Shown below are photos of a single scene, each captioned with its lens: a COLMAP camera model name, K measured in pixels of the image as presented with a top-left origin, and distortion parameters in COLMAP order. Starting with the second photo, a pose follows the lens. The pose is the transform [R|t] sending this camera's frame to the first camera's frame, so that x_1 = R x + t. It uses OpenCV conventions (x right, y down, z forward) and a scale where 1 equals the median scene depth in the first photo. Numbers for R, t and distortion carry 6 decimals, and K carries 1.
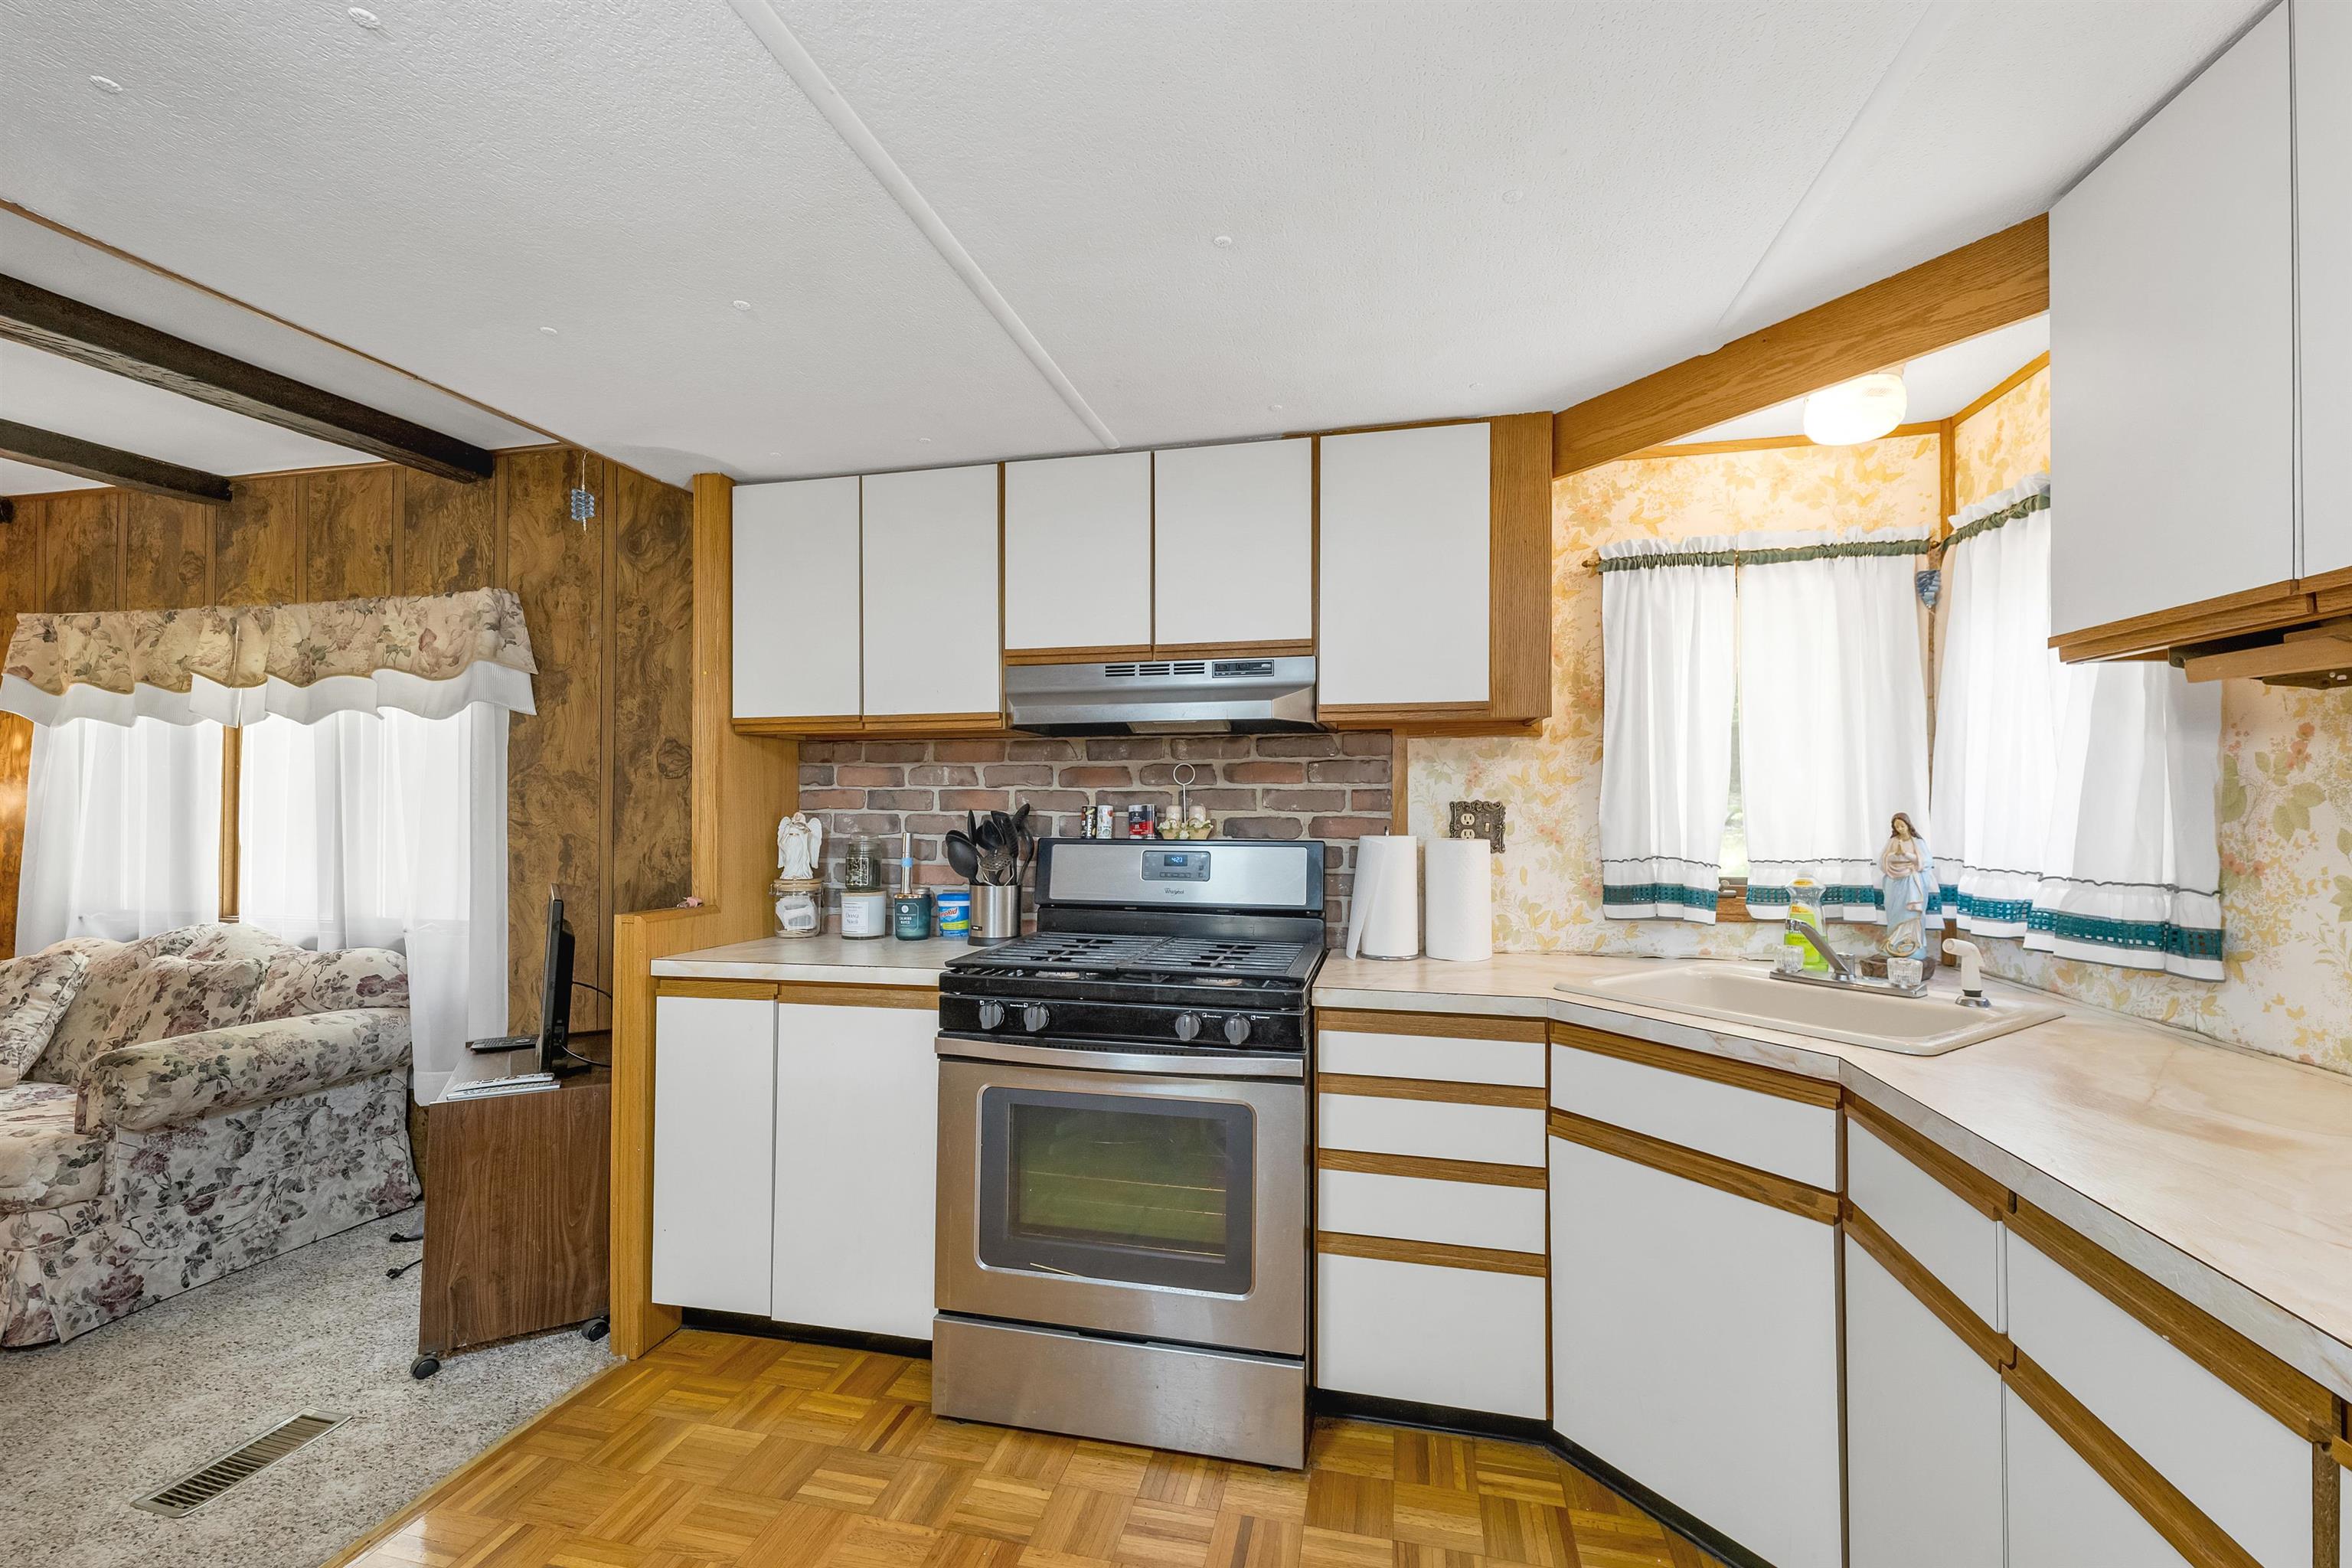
lens RADIAL K [[973.7, 0, 1181.5], [0, 973.7, 796.5], [0, 0, 1]] dist [0.003739, -0.000562]
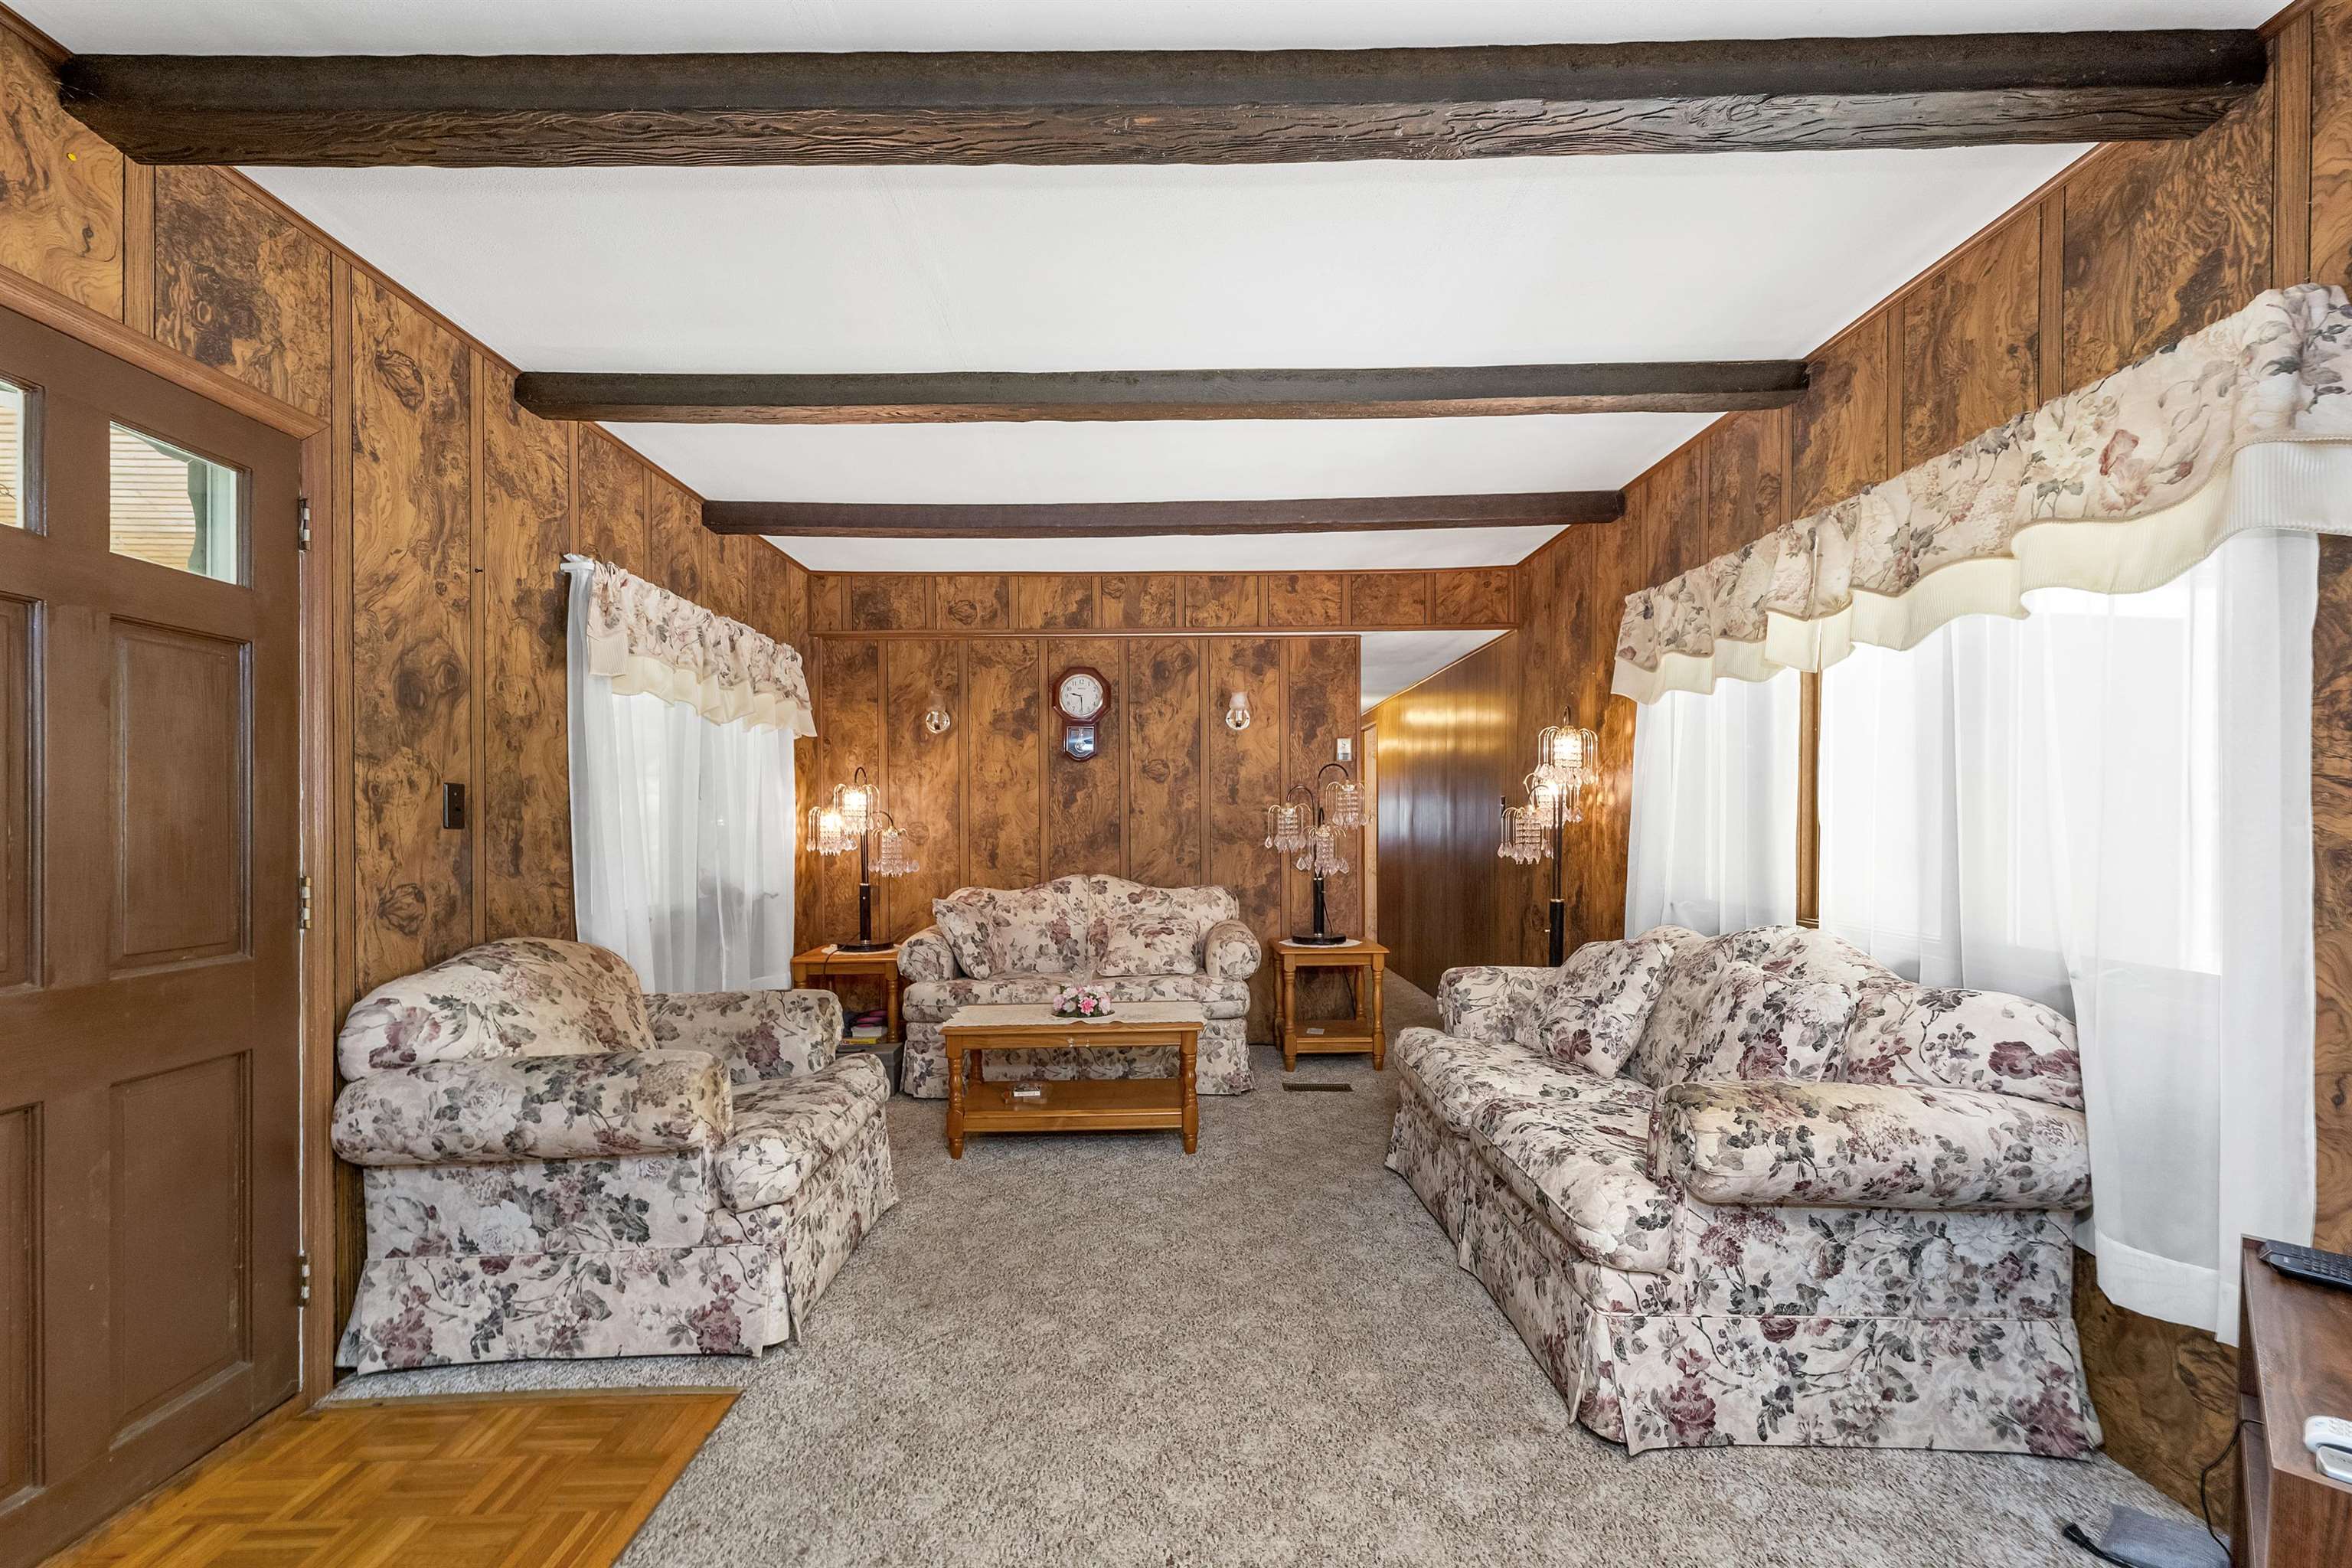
lens RADIAL K [[973.7, 0, 1172.8], [0, 973.7, 825.1], [0, 0, 1]] dist [0.003739, -0.000562]
pose [[0.225851, 0.006174, -0.974142, -0.438342], [0.008326, 0.999931, 0.008268, 0.049384], [0.974126, -0.009979, 0.225784, 0.437794]]
